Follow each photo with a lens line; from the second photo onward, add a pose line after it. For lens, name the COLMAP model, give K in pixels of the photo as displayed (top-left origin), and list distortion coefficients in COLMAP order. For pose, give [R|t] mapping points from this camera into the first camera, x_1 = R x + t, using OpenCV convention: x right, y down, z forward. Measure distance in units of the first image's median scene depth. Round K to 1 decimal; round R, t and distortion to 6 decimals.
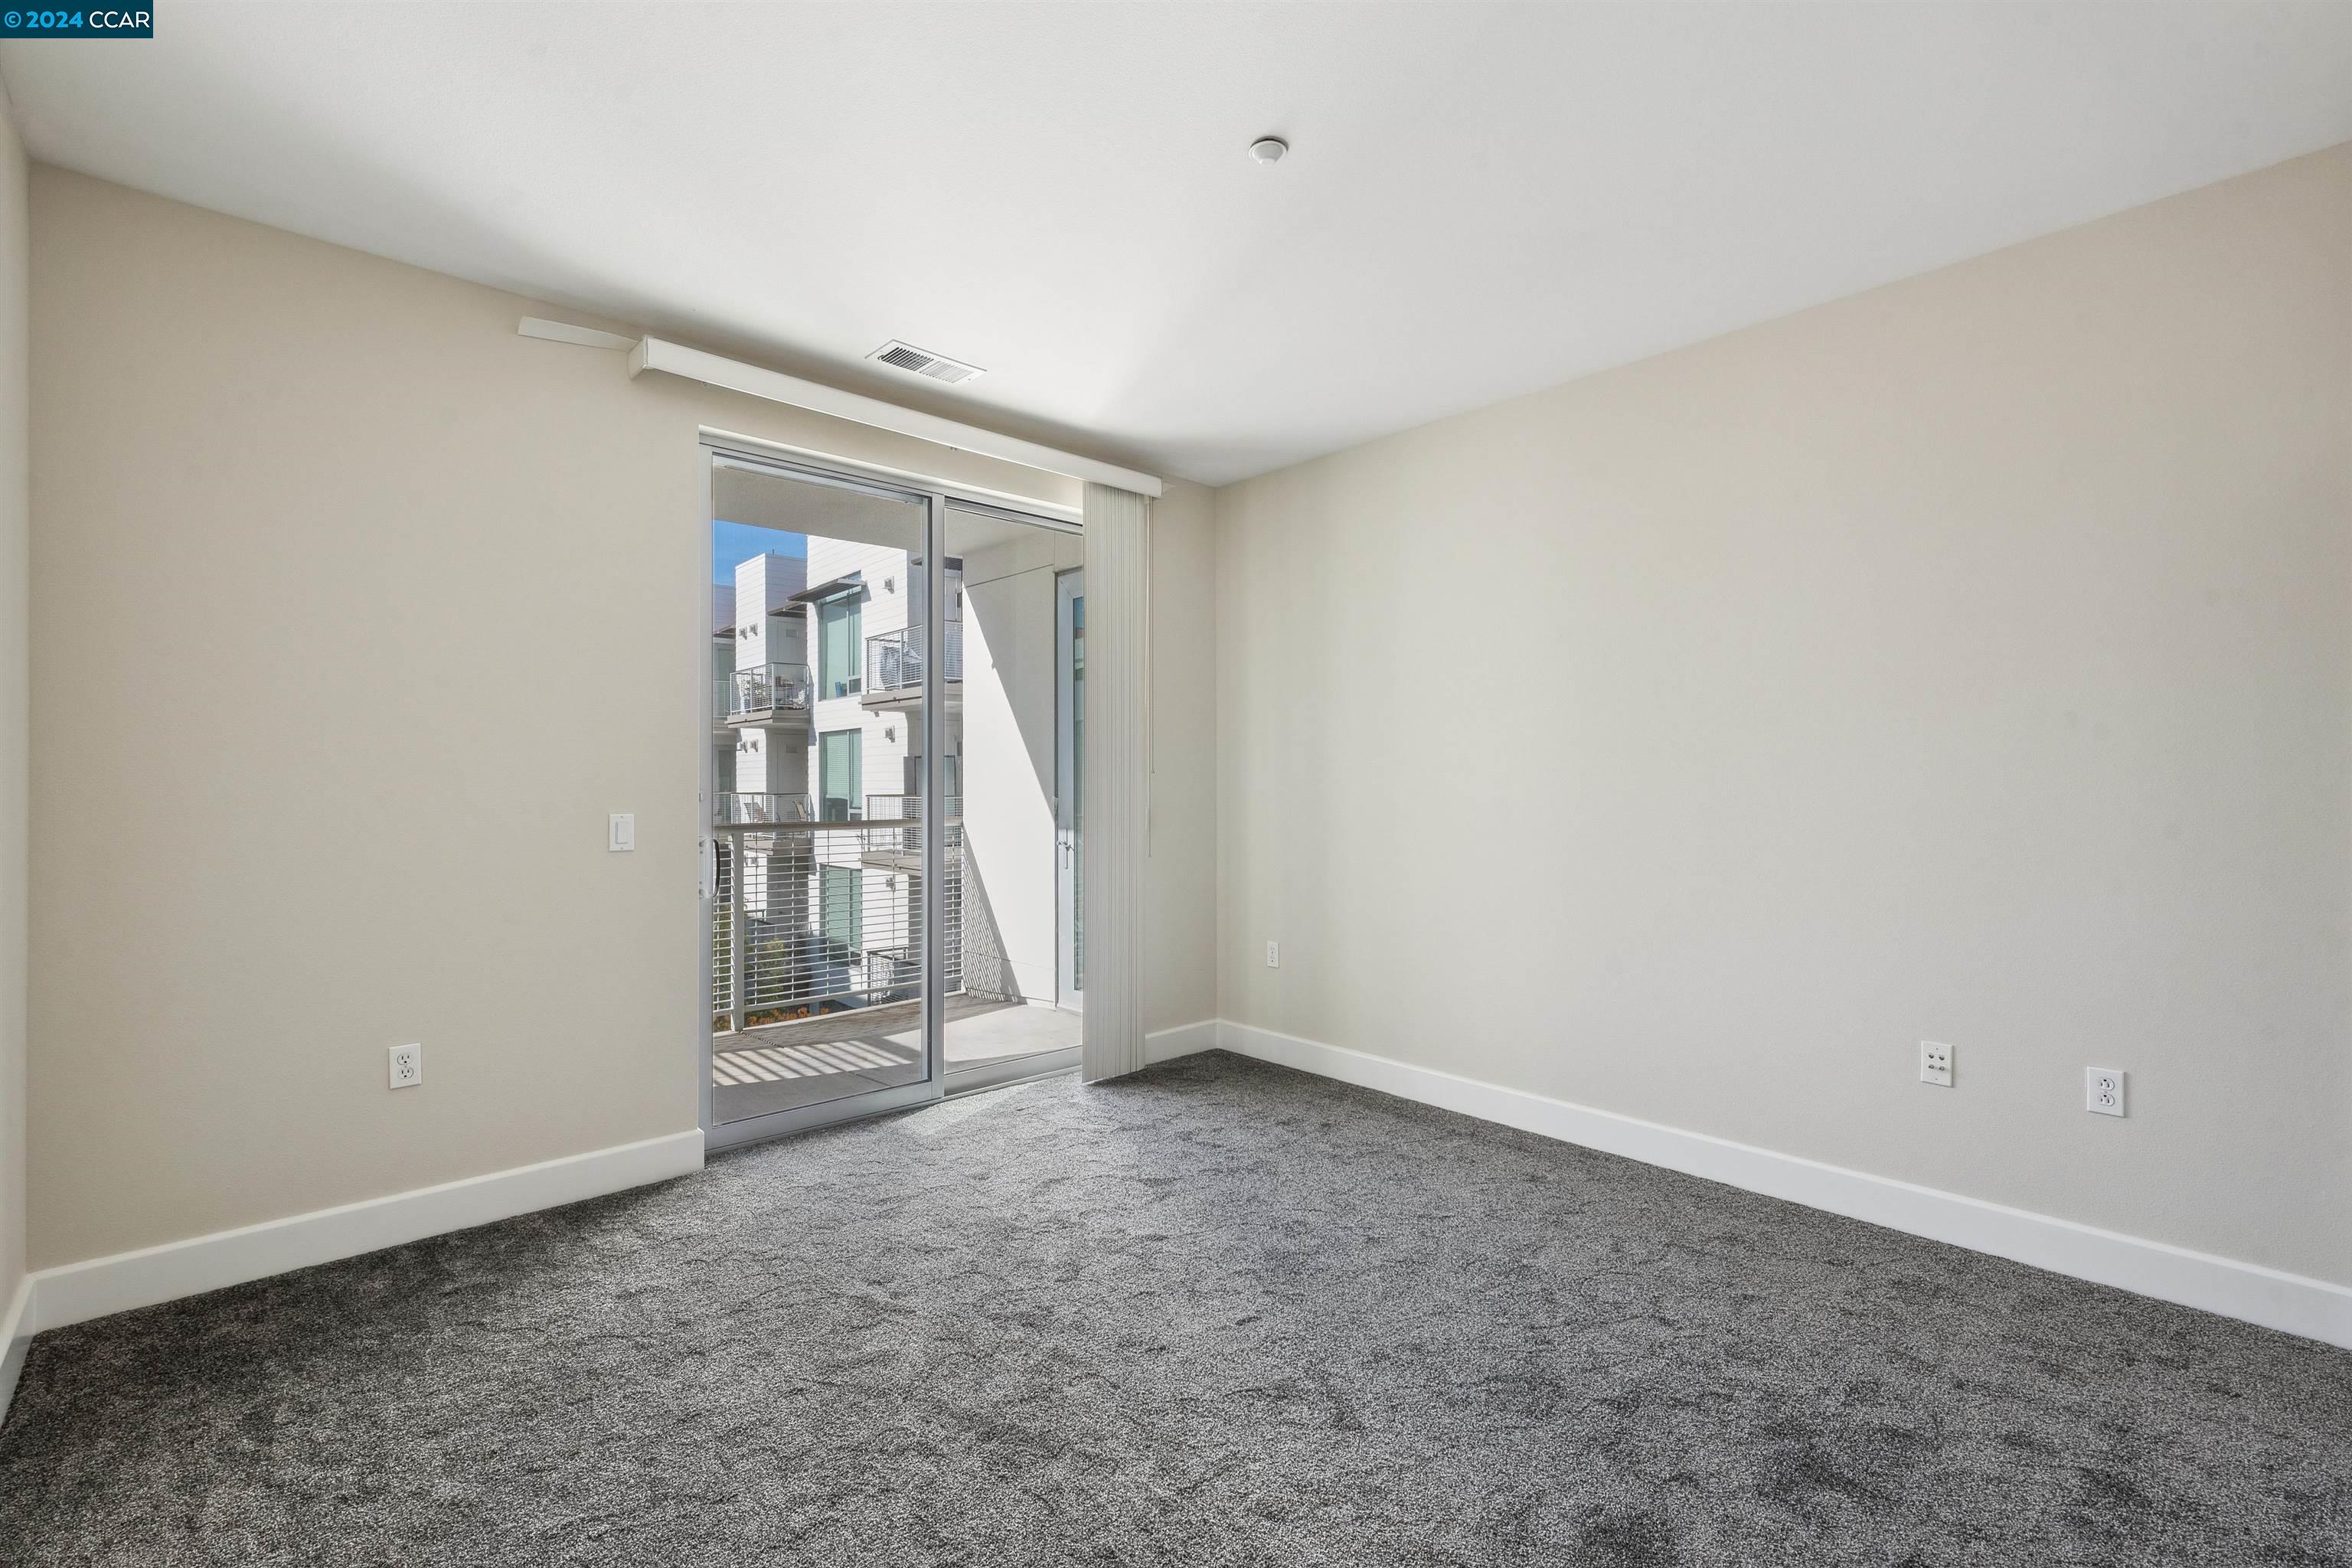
lens RADIAL K [[1014.9, 0, 1163.0], [0, 1014.9, 786.7], [0, 0, 1]] dist [0.010932, -0.002217]
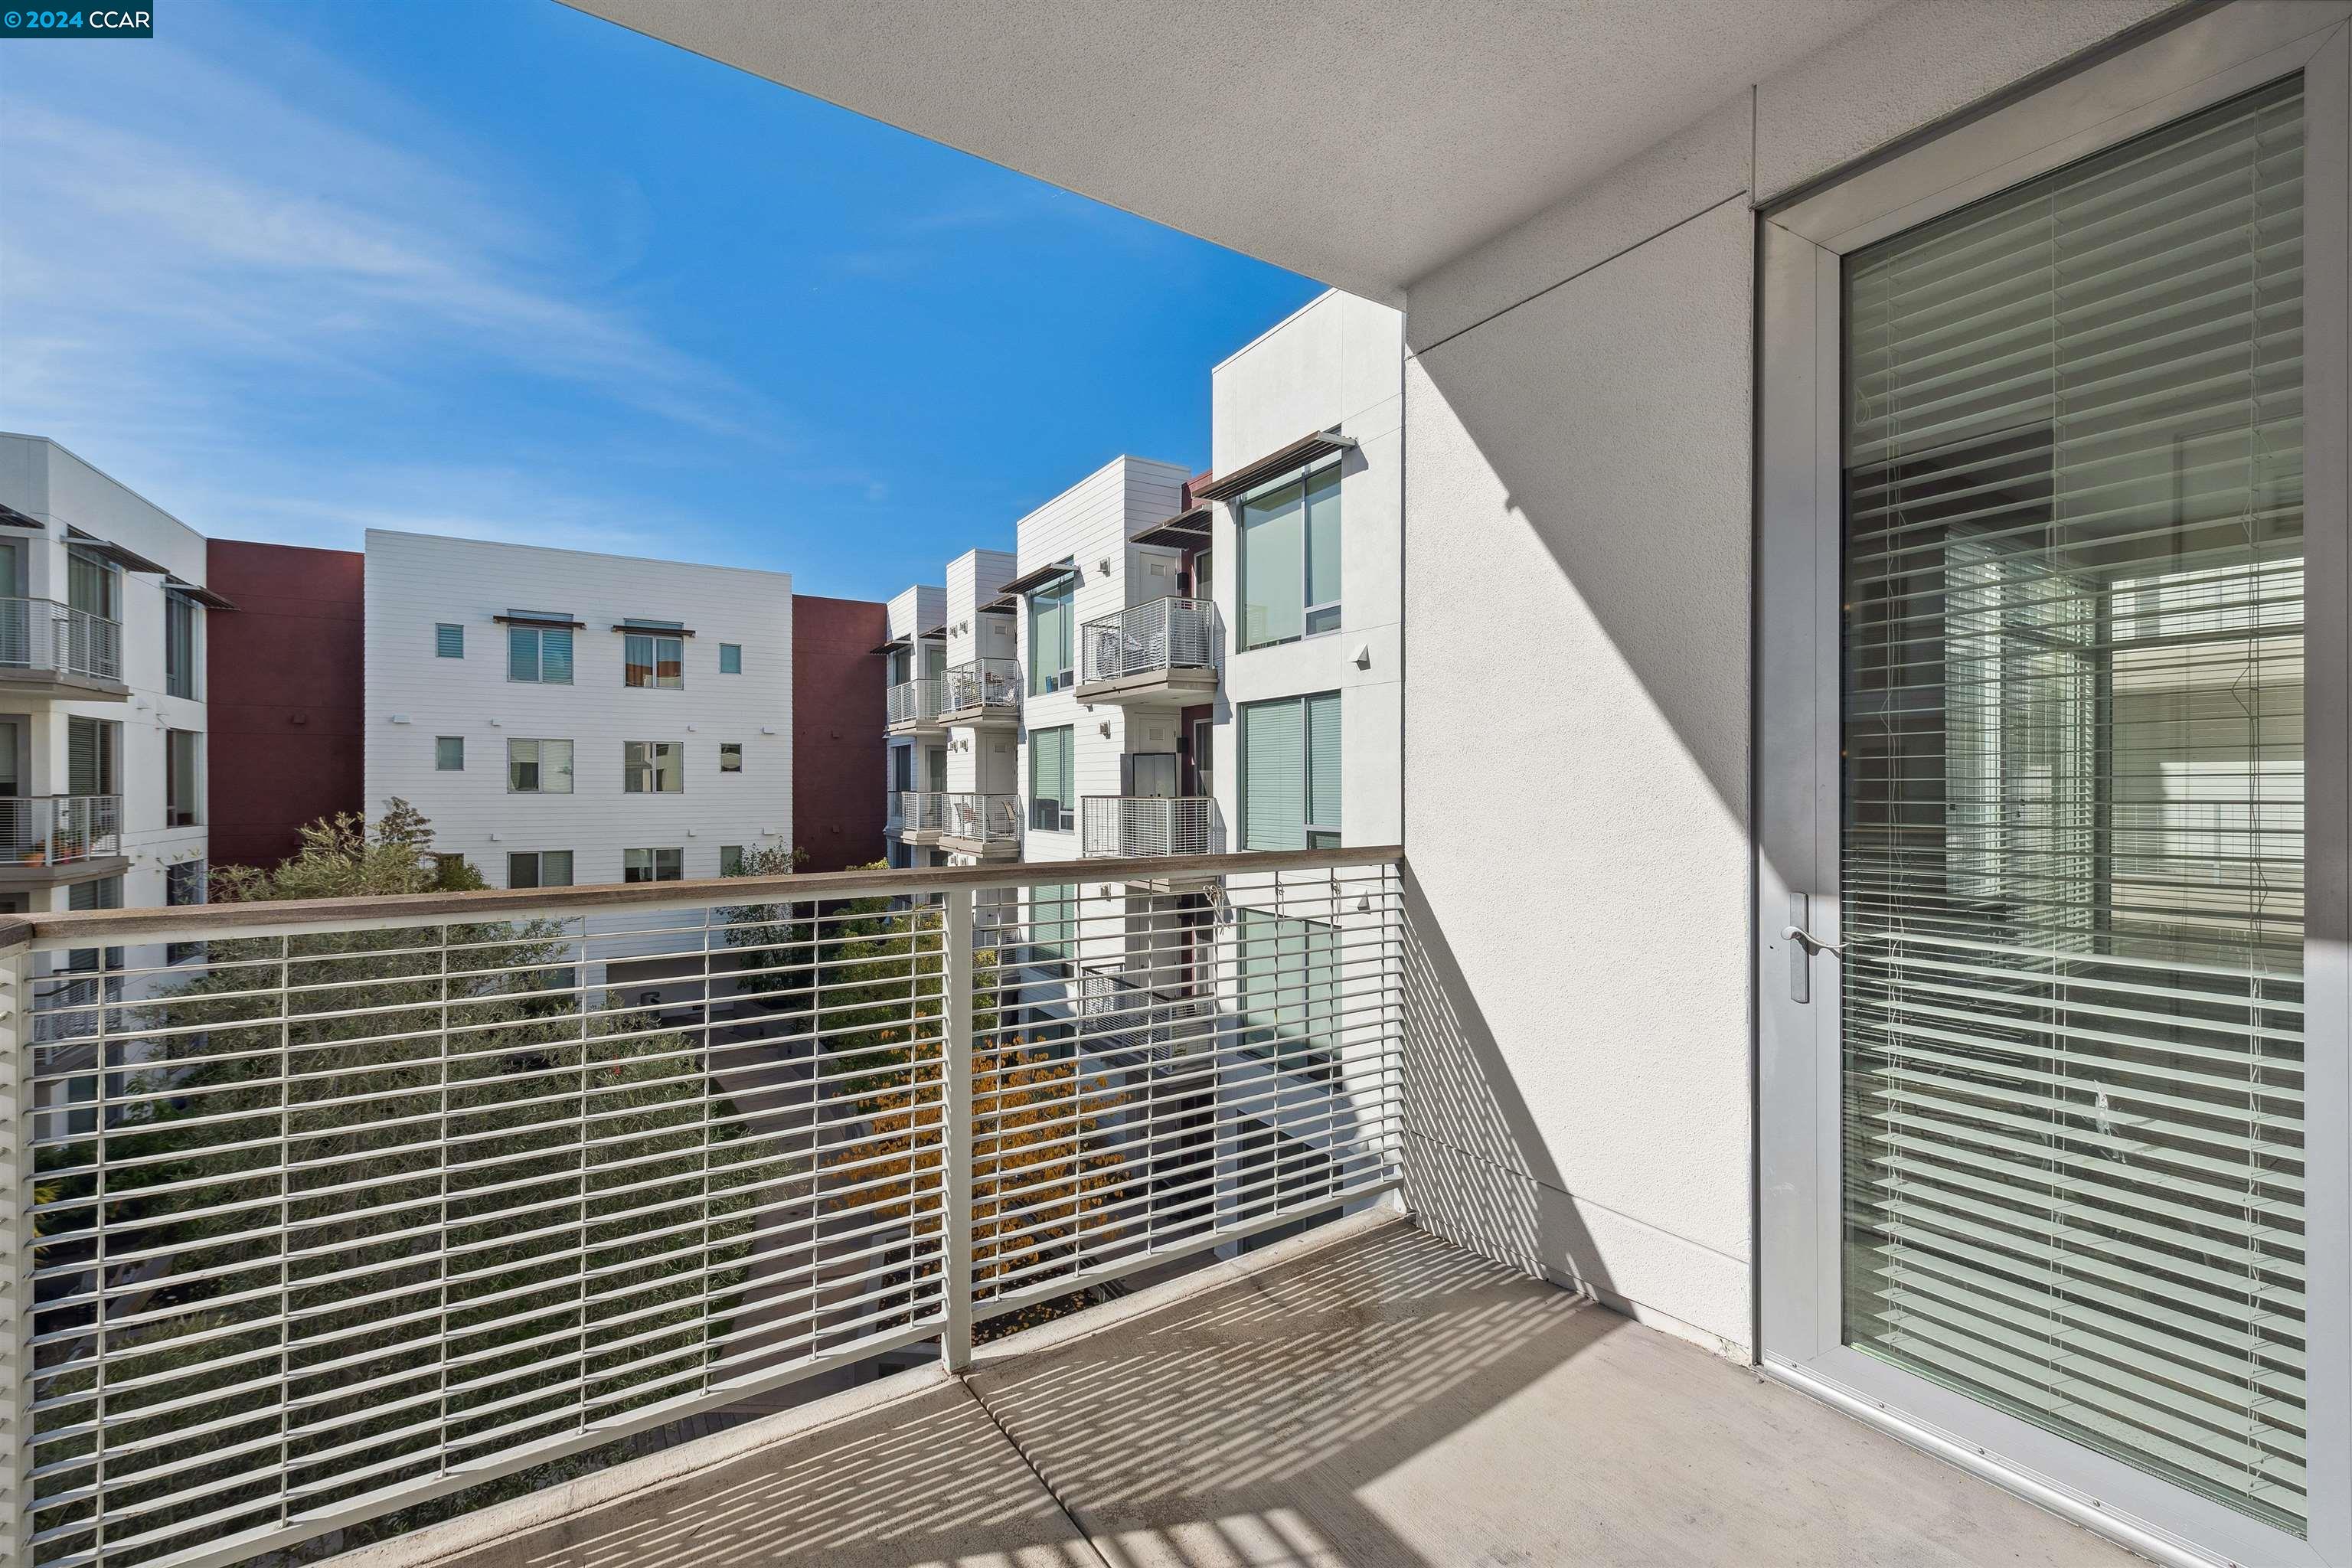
lens RADIAL K [[969.7, 0, 1172.1], [0, 969.7, 784.7], [0, 0, 1]] dist [0.019507, -0.000309]
pose [[0.985785, 0.000527, -0.168013, -0.056293], [-0.001035, 0.999995, -0.002937, 0.000781], [0.168011, 0.003069, 0.985780, 0.131985]]
